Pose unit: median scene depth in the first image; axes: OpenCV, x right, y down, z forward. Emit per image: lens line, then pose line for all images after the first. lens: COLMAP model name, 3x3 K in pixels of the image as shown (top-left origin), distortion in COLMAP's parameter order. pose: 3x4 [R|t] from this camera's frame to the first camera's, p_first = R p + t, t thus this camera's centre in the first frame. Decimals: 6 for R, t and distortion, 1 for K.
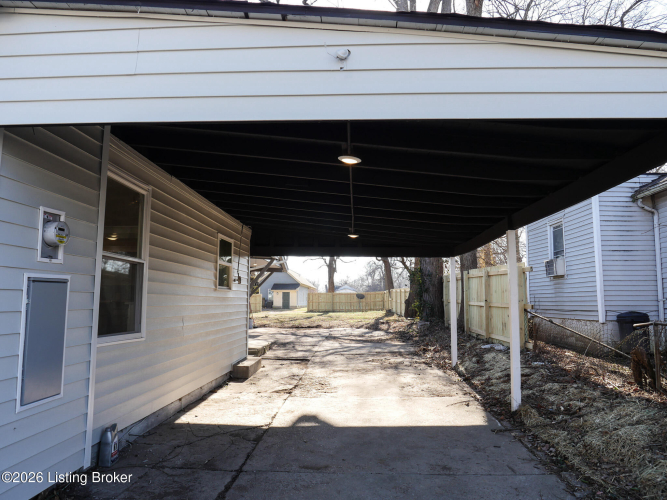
lens RADIAL K [[482.2, 0, 335.2], [0, 482.2, 248.9], [0, 0, 1]] dist [-0.042024, 0.006186]
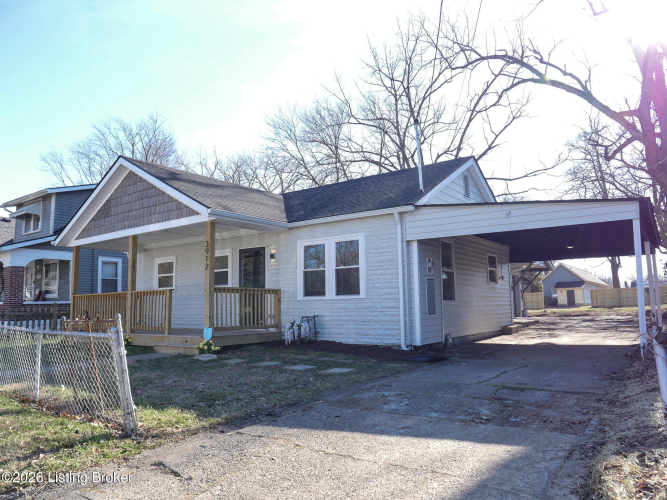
lens RADIAL K [[482.2, 0, 332.6], [0, 482.2, 248.6], [0, 0, 1]] dist [-0.042024, 0.006186]
pose [[0.834316, -0.086982, -0.544382, 0.211640], [0.082110, 0.996066, -0.033313, -0.028651], [0.545138, -0.016905, 0.838176, -0.686748]]
